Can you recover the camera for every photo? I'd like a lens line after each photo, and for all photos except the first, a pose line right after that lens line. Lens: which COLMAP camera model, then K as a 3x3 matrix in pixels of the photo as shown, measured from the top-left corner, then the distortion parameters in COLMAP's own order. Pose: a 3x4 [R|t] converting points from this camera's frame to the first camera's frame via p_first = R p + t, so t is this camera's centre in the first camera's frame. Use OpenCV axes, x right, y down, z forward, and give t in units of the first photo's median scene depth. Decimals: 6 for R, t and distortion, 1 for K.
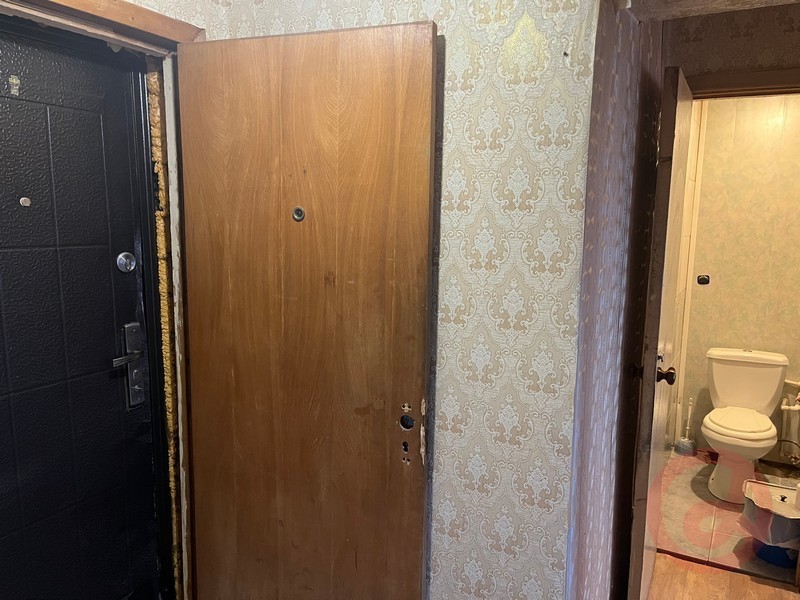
lens RADIAL K [[614.2, 0, 400.0], [0, 614.2, 300.0], [0, 0, 1]] dist [0.067033, -0.003295]
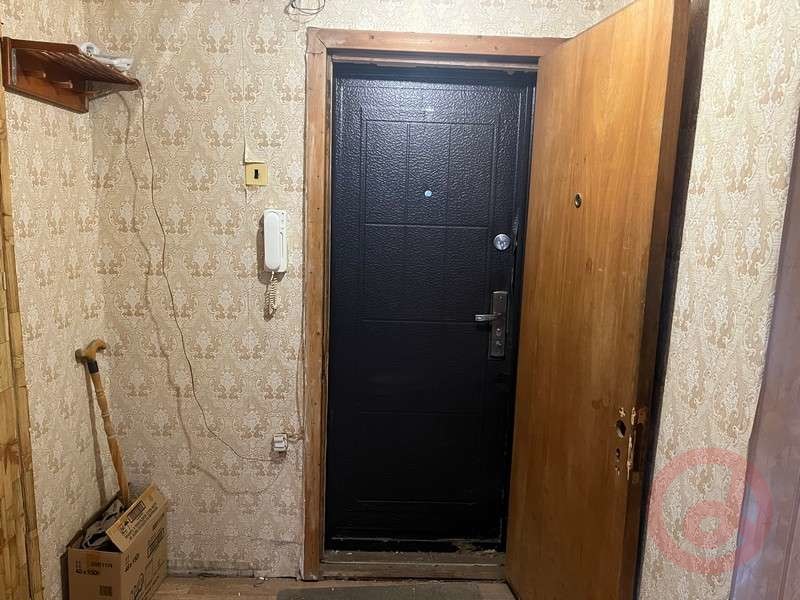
lens RADIAL K [[605.5, 0, 400.0], [0, 605.5, 300.0], [0, 0, 1]] dist [0.040274, -0.003121]
pose [[0.500260, 0.142337, -0.854096, 0.586208], [-0.154022, 0.985293, 0.073987, -0.004380], [0.852066, 0.094536, 0.514826, 0.235244]]
